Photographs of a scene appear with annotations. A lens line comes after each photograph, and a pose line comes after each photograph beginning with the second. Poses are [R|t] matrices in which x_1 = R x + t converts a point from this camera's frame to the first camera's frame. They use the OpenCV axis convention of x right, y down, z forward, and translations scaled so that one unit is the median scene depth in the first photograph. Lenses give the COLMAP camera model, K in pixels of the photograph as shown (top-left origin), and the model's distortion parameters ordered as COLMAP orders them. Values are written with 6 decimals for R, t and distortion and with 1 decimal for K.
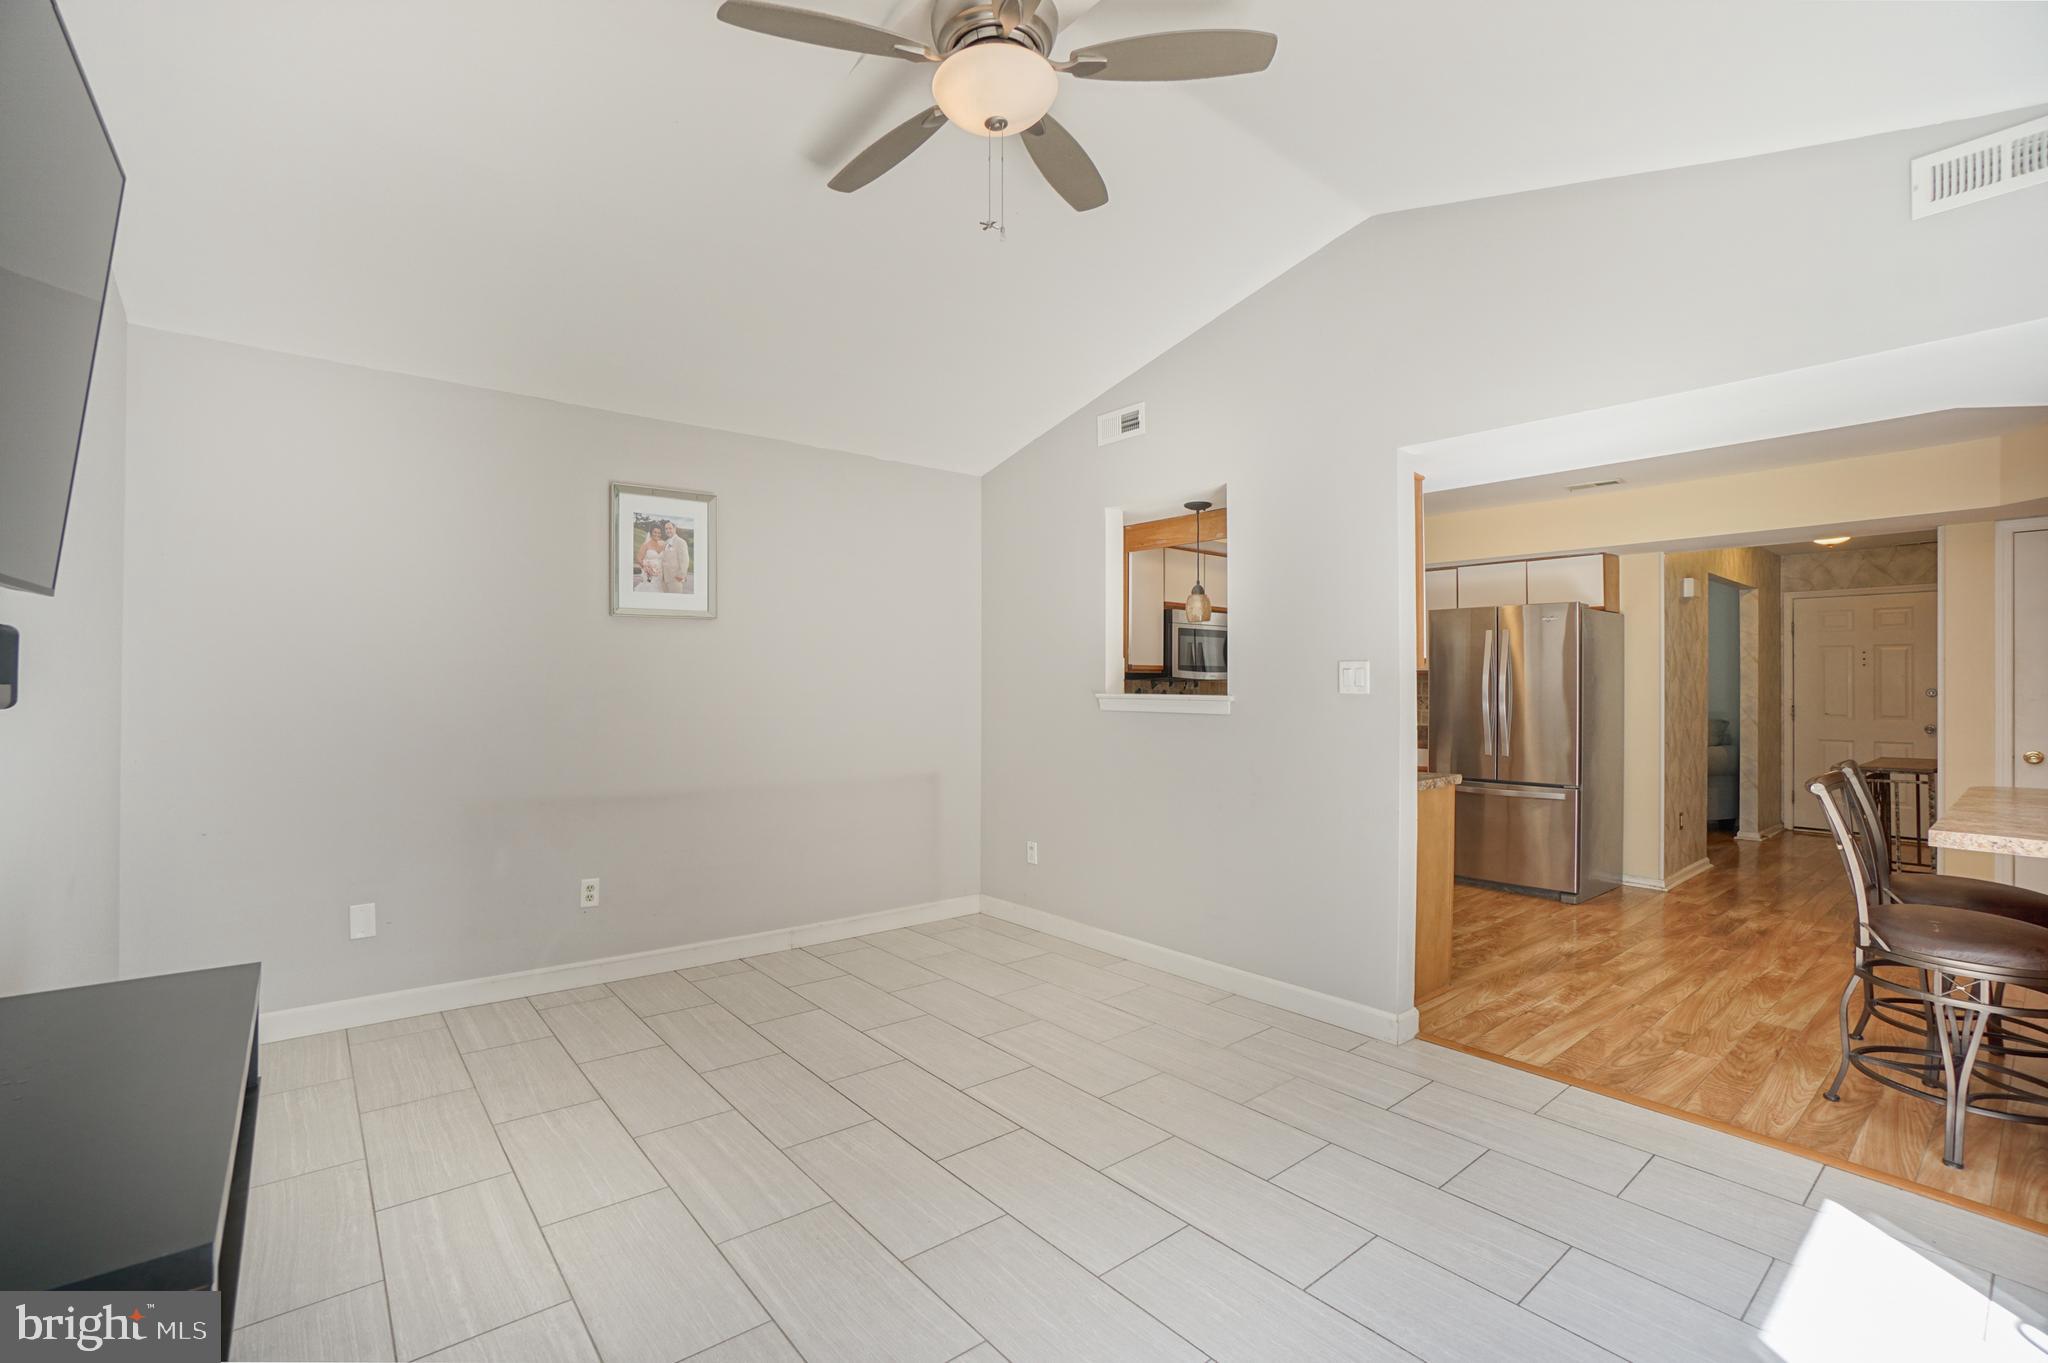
lens RADIAL K [[917.1, 0, 964.7], [0, 917.1, 680.7], [0, 0, 1]] dist [-0.045362, 0.010446]
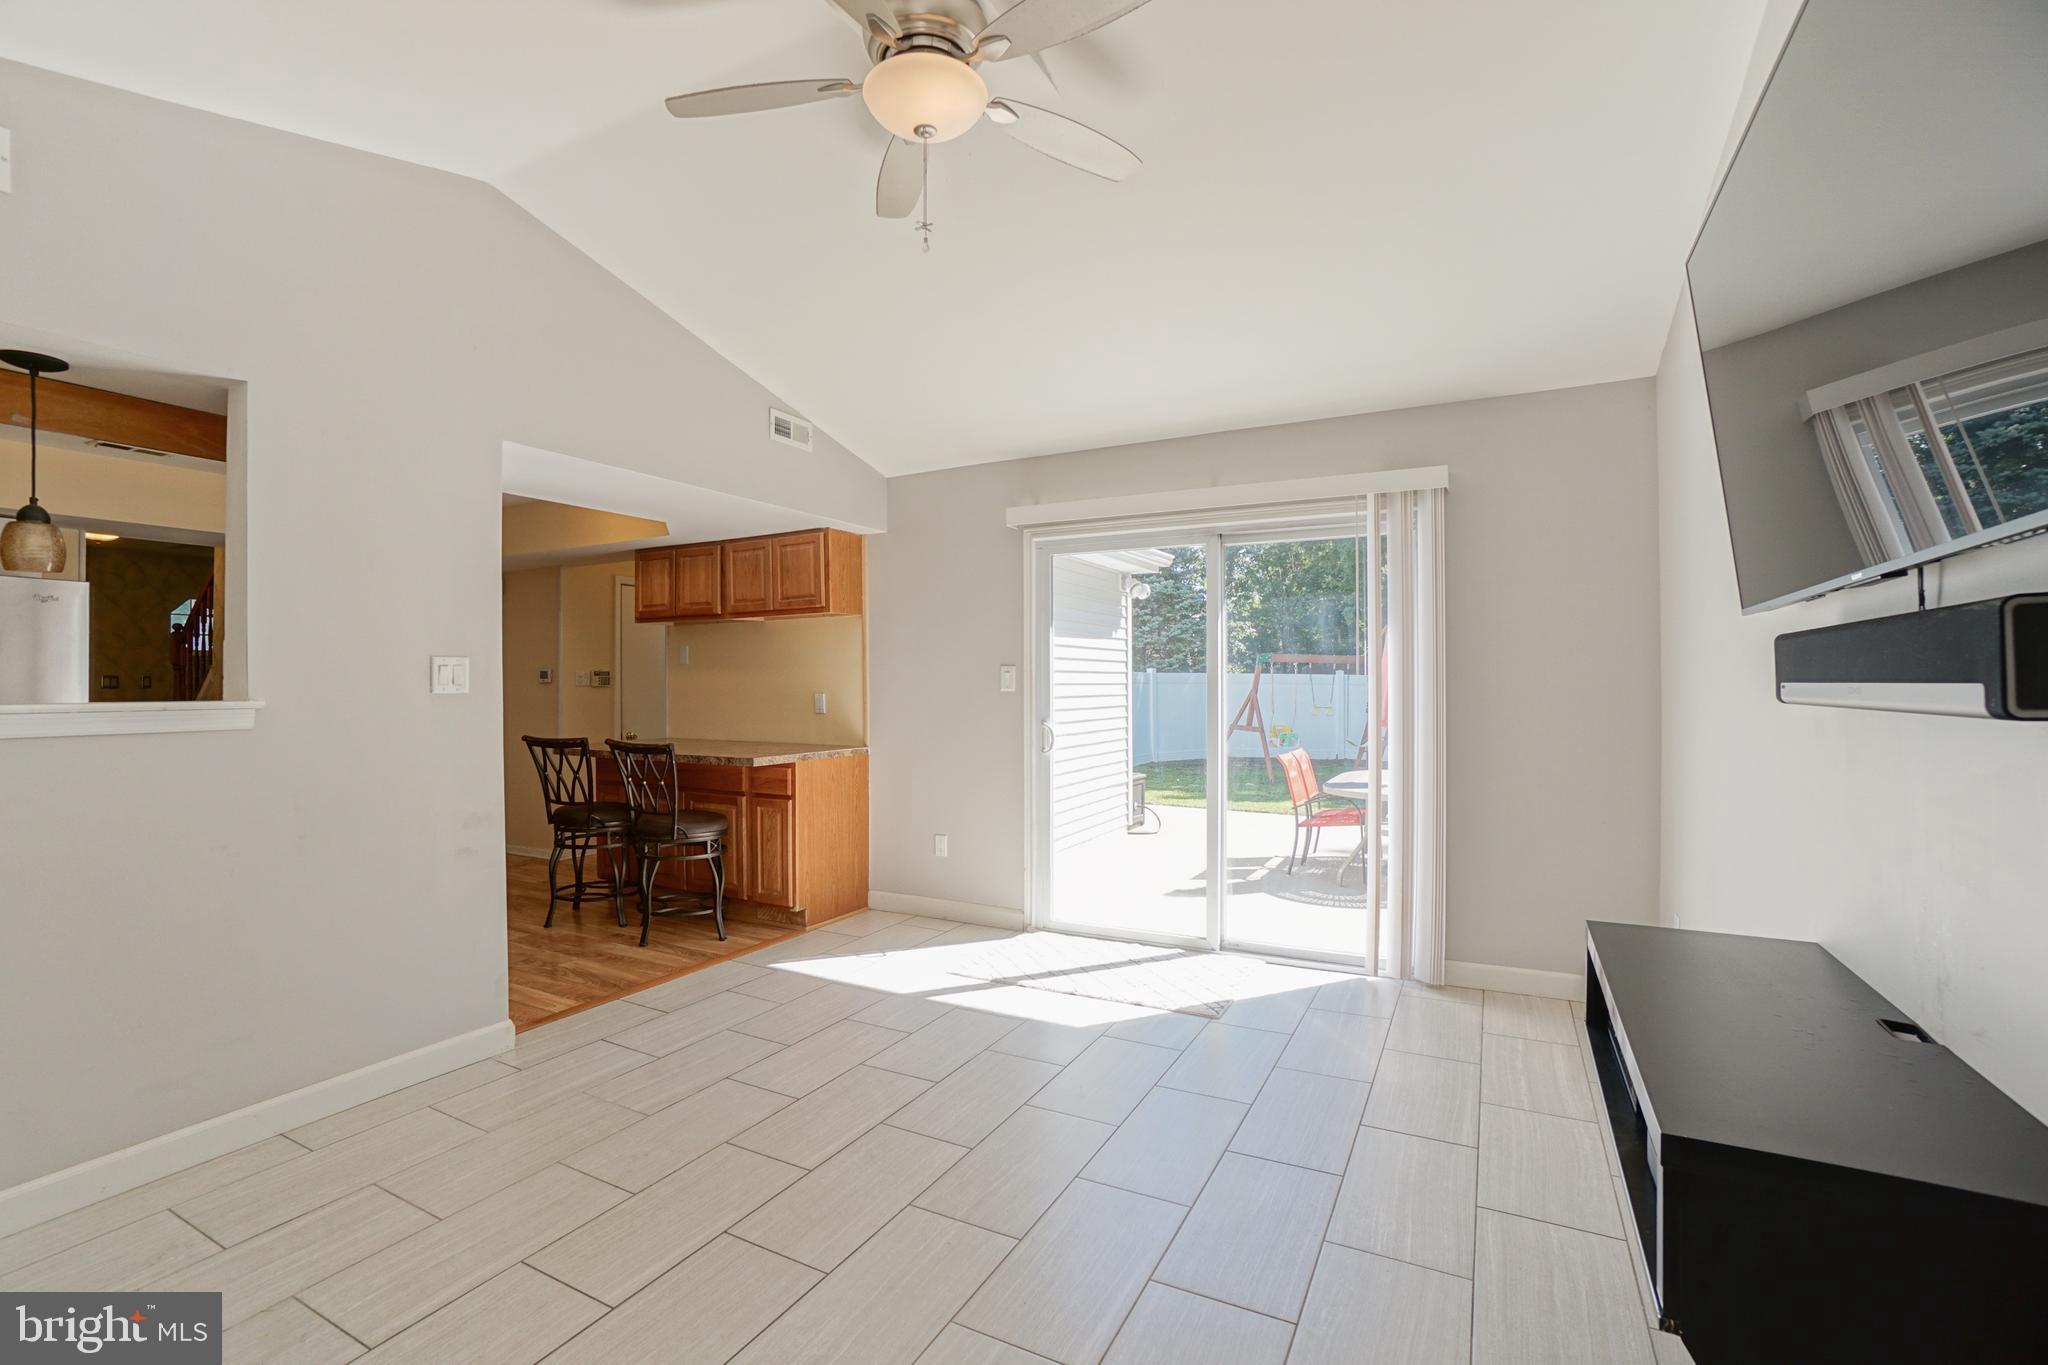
lens RADIAL K [[917.1, 0, 1004.3], [0, 917.1, 672.8], [0, 0, 1]] dist [-0.045362, 0.010446]
pose [[-0.409517, 0.007908, 0.912268, -0.557445], [0.000343, 0.999964, -0.008515, 0.001993], [-0.912302, -0.003174, -0.409505, 0.797010]]
